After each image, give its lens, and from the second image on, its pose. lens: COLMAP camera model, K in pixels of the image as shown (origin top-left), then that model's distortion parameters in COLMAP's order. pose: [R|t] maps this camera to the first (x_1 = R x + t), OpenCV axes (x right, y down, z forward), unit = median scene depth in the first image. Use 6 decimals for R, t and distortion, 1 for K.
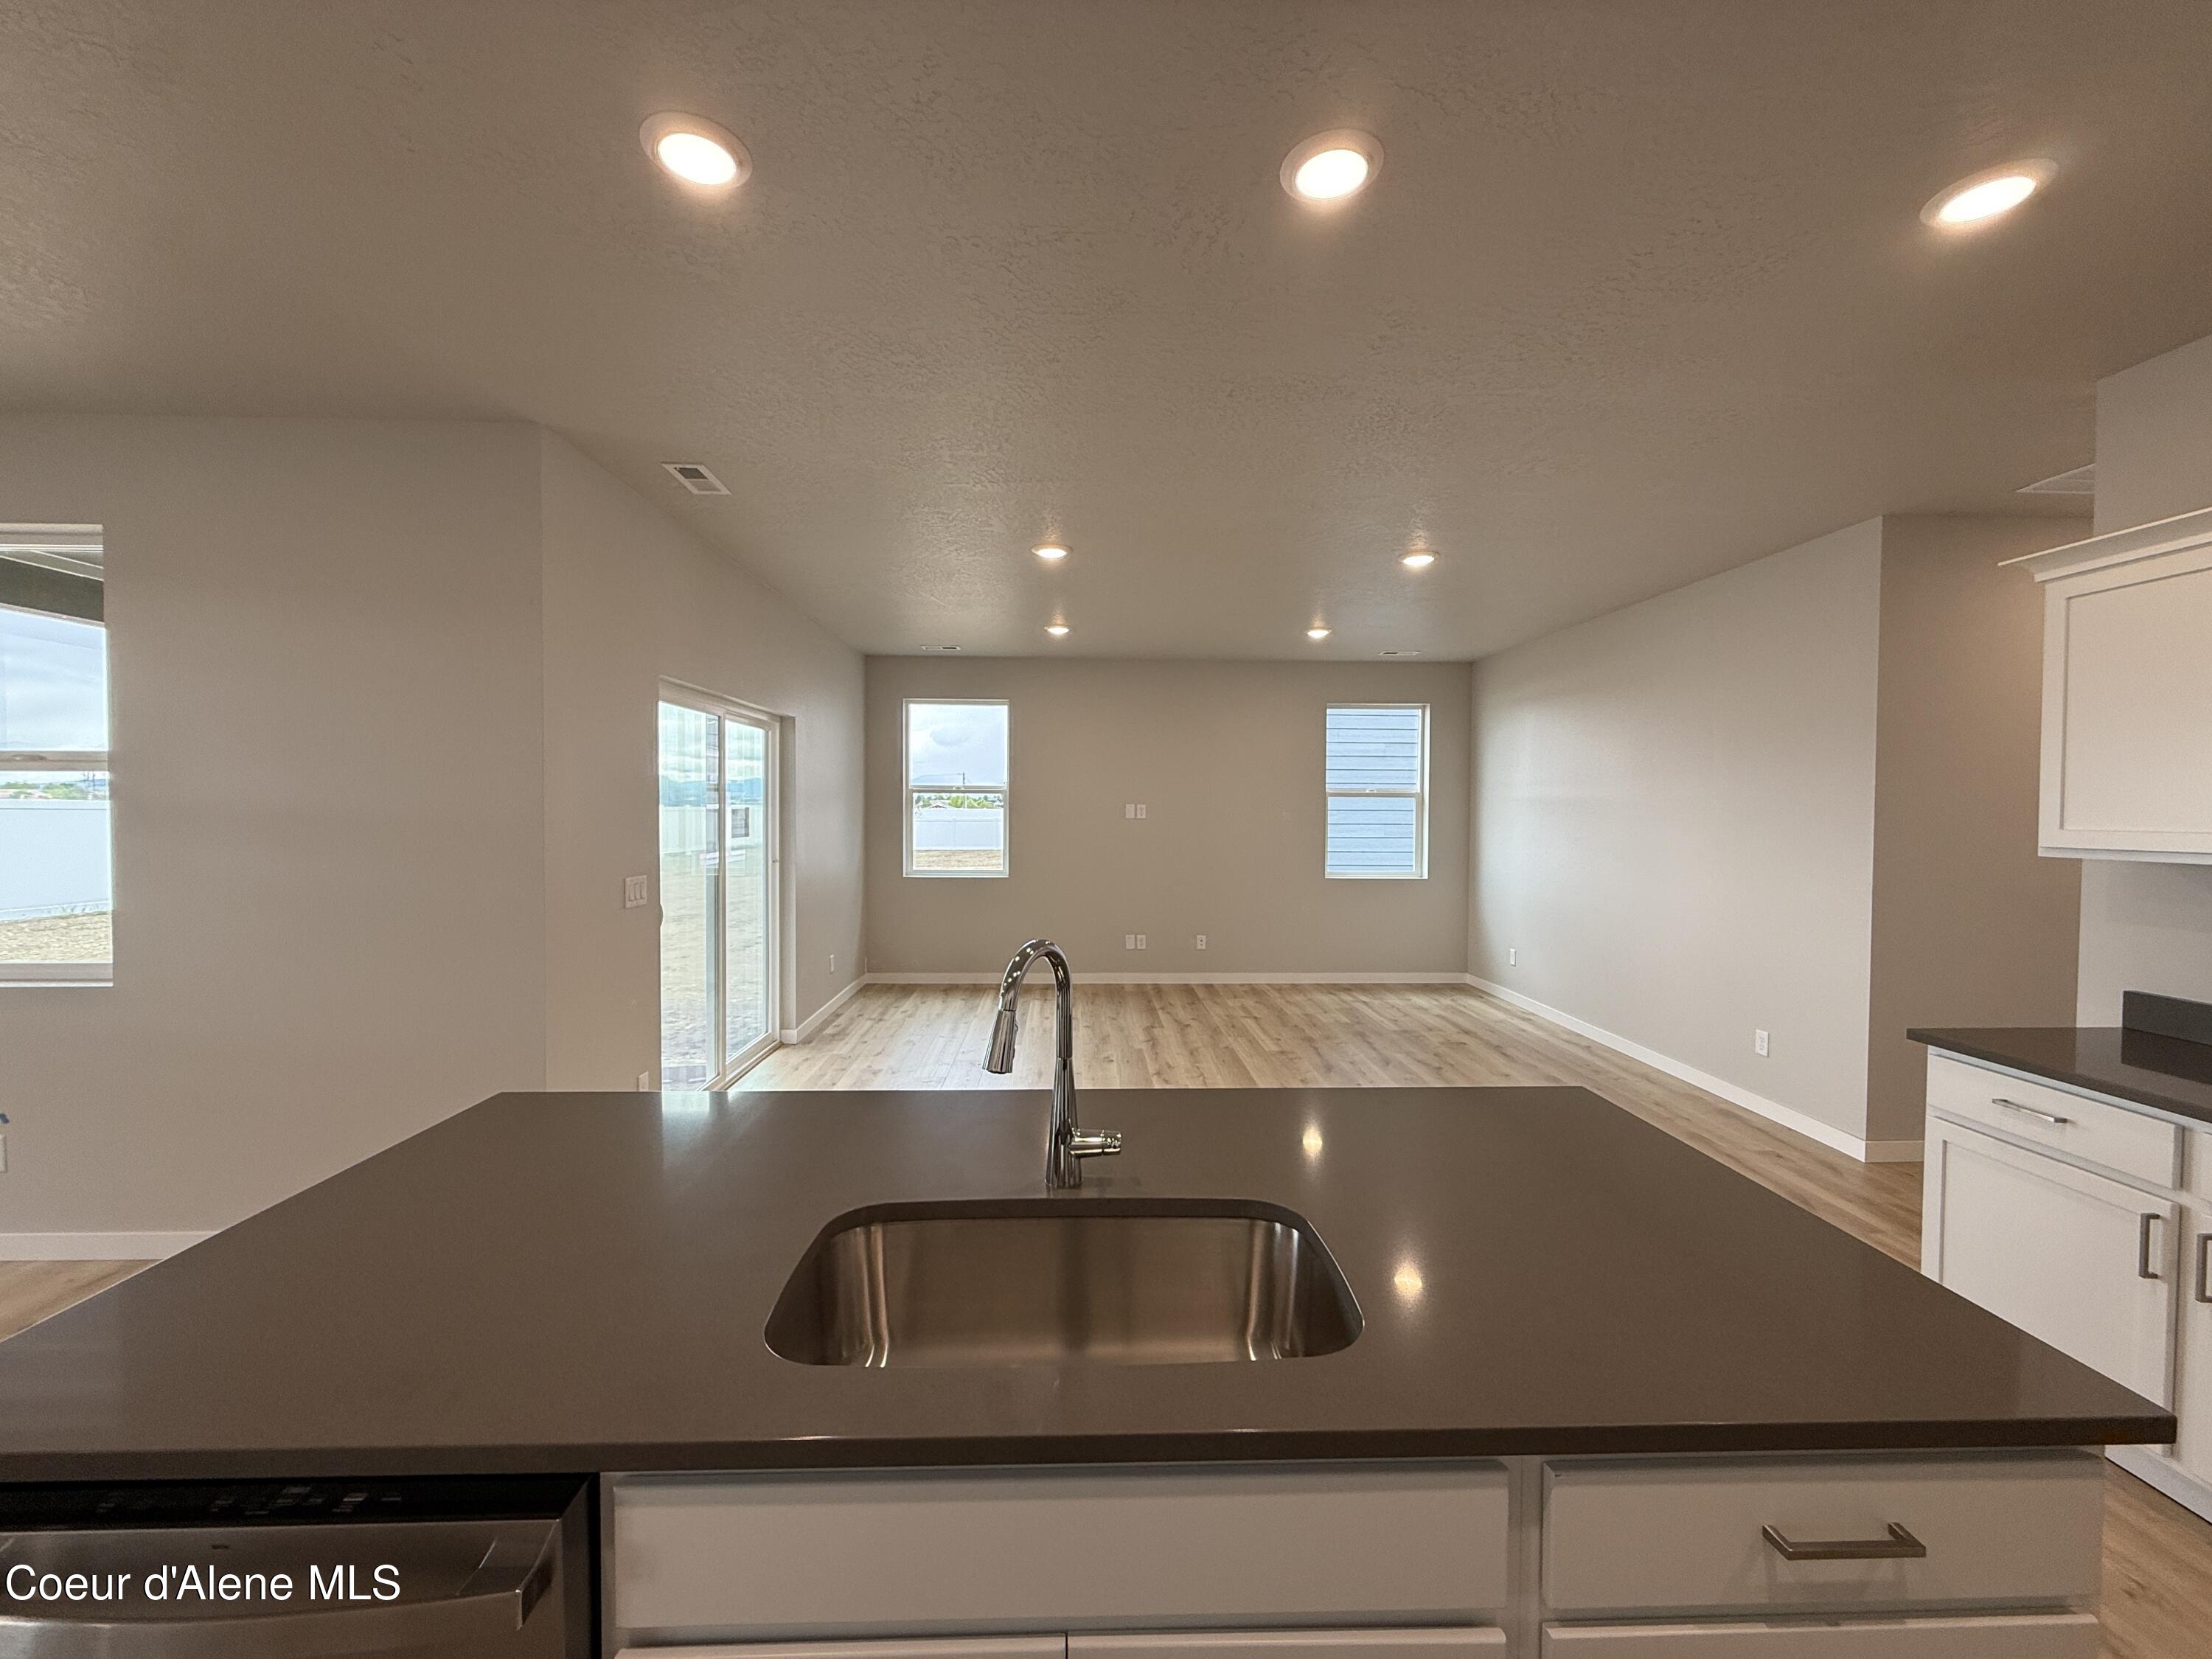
lens RADIAL K [[873.7, 0, 1100.5], [0, 873.7, 830.0], [0, 0, 1]] dist [-0.000314, -0.000378]
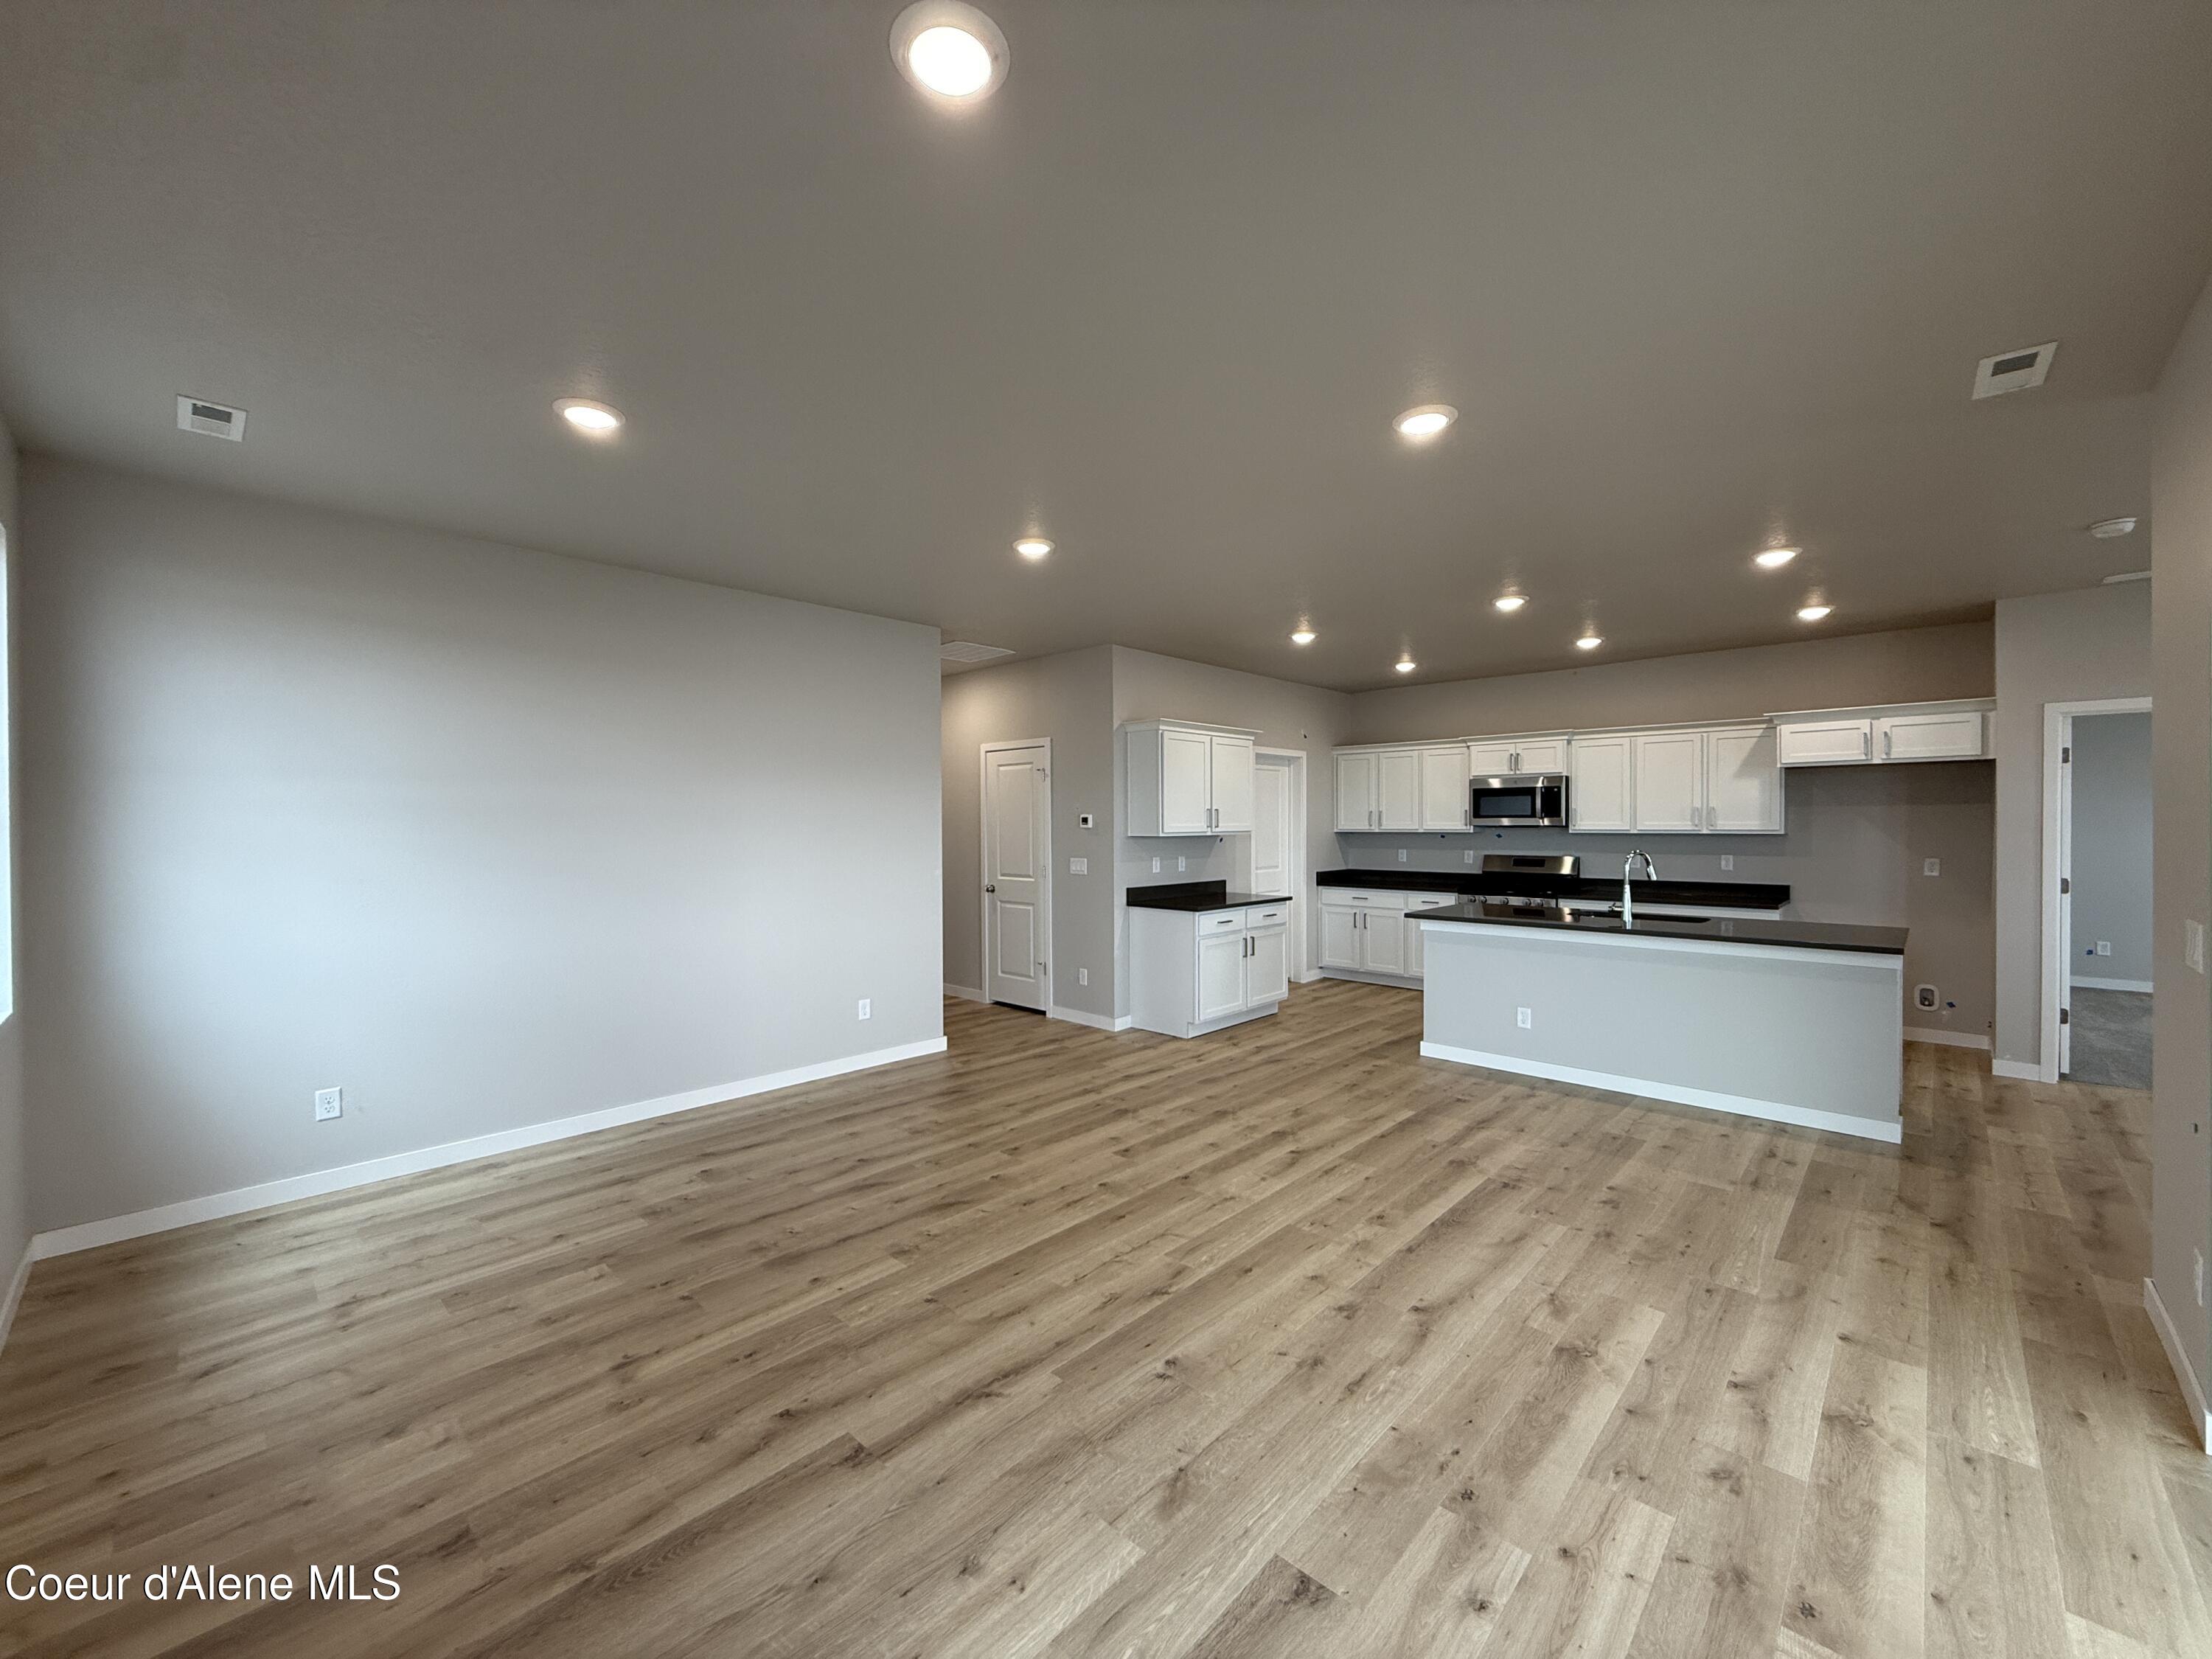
lens RADIAL K [[873.7, 0, 1100.5], [0, 873.7, 830.0], [0, 0, 1]] dist [-0.000314, -0.000378]
pose [[-0.699483, -0.007778, 0.714607, -0.263599], [0.019844, 0.999344, 0.030302, -0.029223], [-0.714374, 0.035377, -0.698870, 1.218437]]
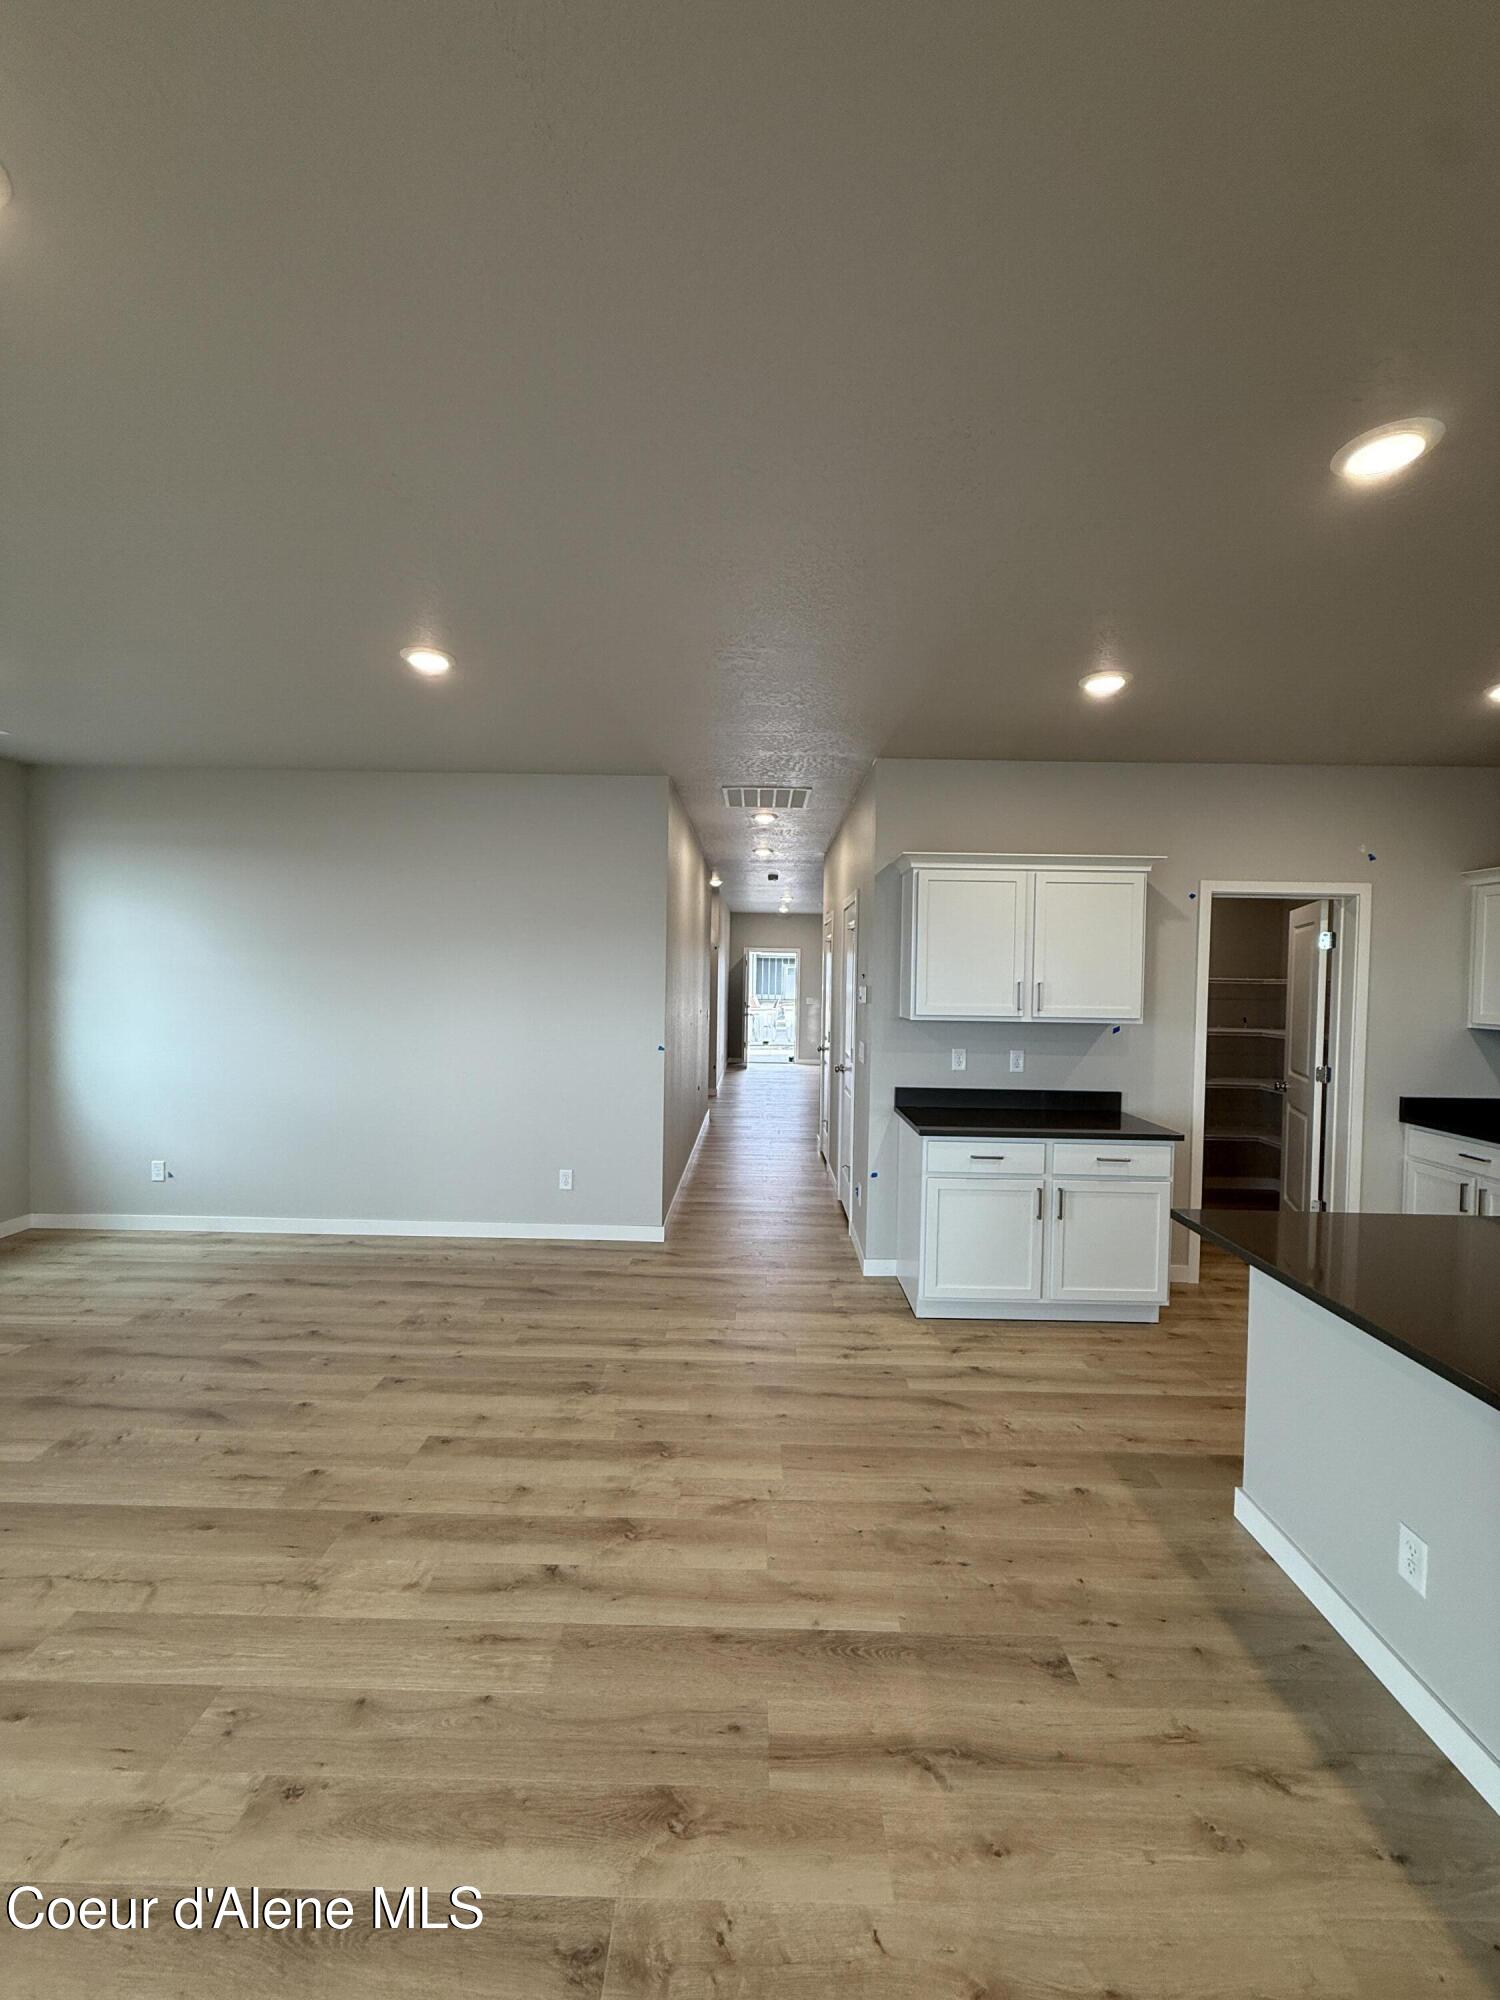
lens RADIAL K [[790.4, 0, 751.2], [0, 790.4, 995.0], [0, 0, 1]] dist [0.000540, 0.000051]
pose [[0.041459, -0.027320, 0.998767, -0.236828], [0.008348, 0.999601, 0.026997, -0.028677], [-0.999105, 0.007219, 0.041671, 0.527436]]
